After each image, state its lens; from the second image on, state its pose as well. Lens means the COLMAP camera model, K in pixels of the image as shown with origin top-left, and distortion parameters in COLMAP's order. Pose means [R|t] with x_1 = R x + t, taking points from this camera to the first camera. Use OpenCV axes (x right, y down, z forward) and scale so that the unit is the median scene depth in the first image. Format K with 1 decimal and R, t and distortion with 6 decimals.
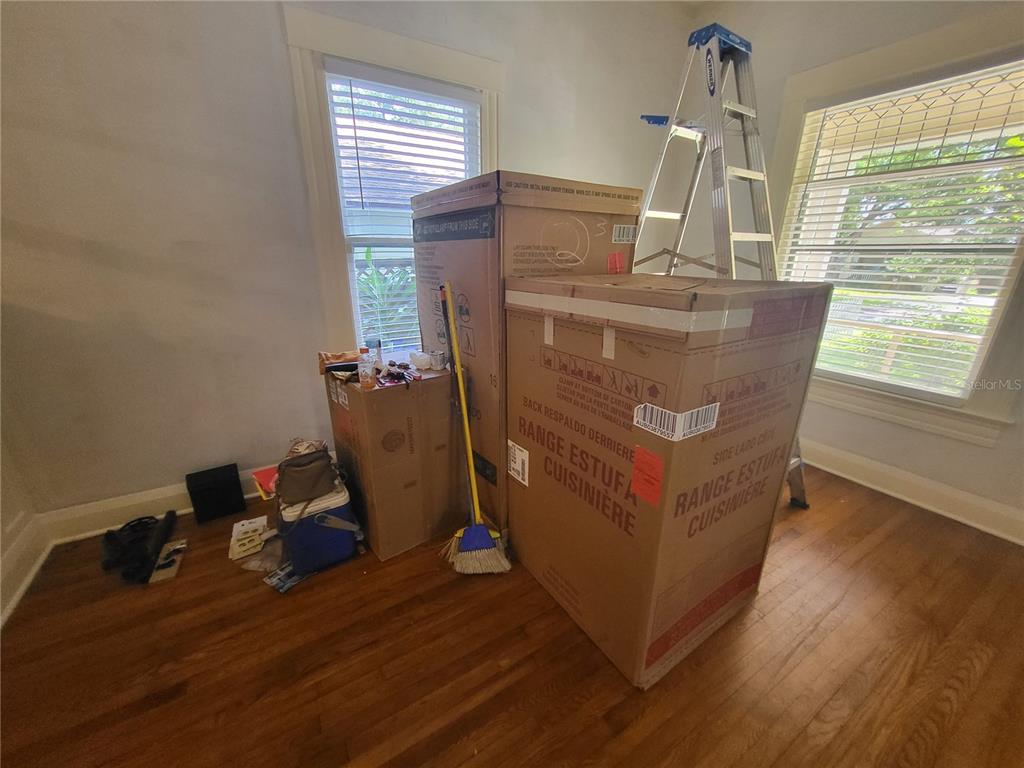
lens RADIAL K [[405.3, 0, 513.9], [0, 405.3, 389.4], [0, 0, 1]] dist [-0.000576, -0.000245]
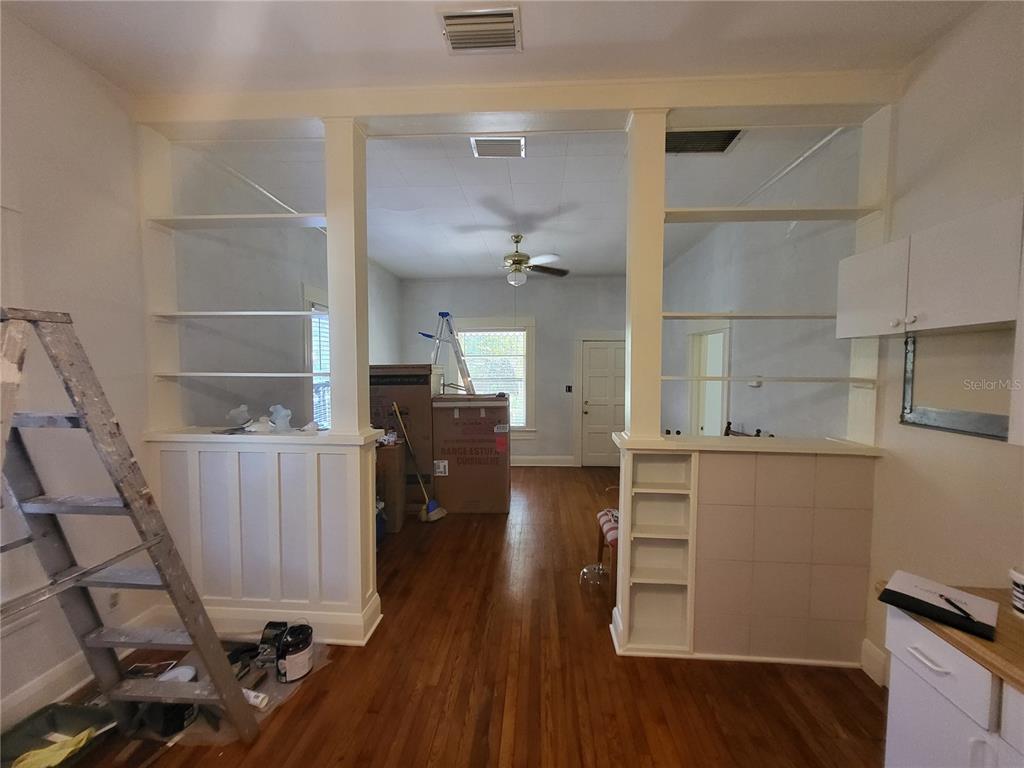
lens RADIAL K [[405.3, 0, 513.9], [0, 405.3, 389.4], [0, 0, 1]] dist [-0.000576, -0.000245]
pose [[0.574713, -0.056080, 0.816431, -1.943953], [0.266112, 0.956236, -0.121642, 0.155395], [-0.773879, 0.287171, 0.564485, -1.008010]]
